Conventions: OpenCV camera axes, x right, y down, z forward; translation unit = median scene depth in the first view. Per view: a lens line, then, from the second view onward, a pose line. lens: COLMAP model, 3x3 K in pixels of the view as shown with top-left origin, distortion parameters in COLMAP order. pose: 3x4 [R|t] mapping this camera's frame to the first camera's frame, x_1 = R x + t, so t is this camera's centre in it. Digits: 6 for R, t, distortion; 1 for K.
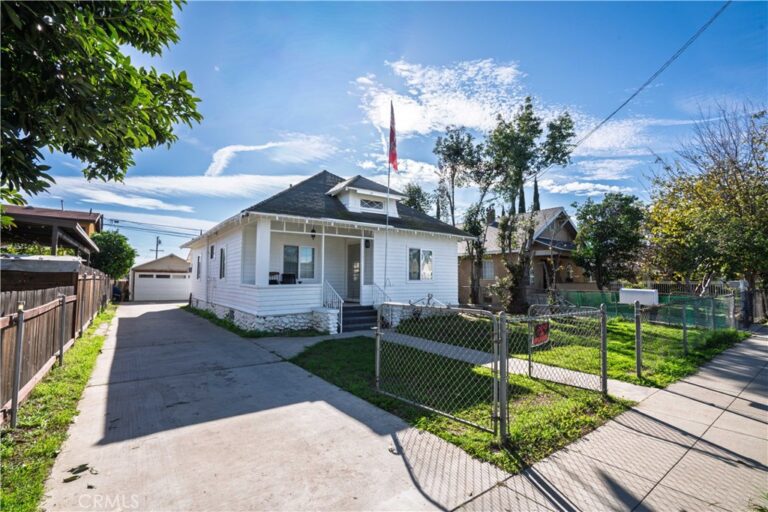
lens RADIAL K [[349.6, 0, 384.2], [0, 349.6, 249.7], [0, 0, 1]] dist [-0.014028, 0.001991]
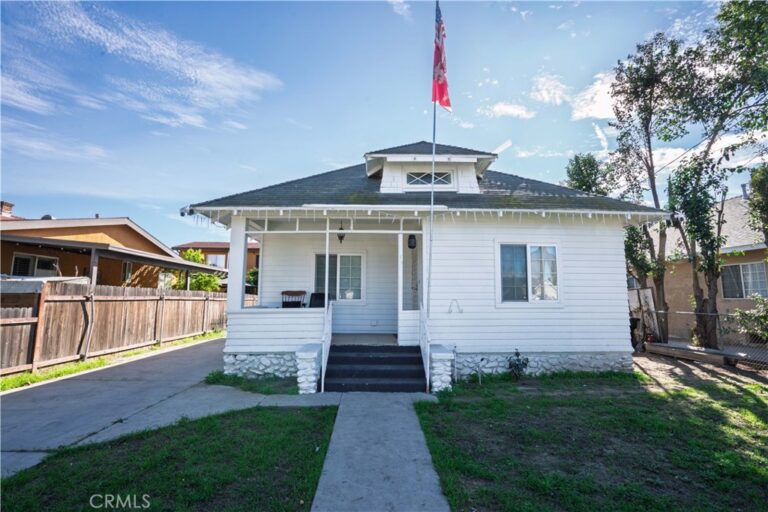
lens RADIAL K [[349.6, 0, 390.0], [0, 349.6, 254.0], [0, 0, 1]] dist [-0.014028, 0.001991]
pose [[0.823790, -0.074619, -0.561963, 0.240073], [0.049906, 0.996996, -0.059226, 0.035844], [0.564694, 0.020744, 0.825039, 0.441301]]
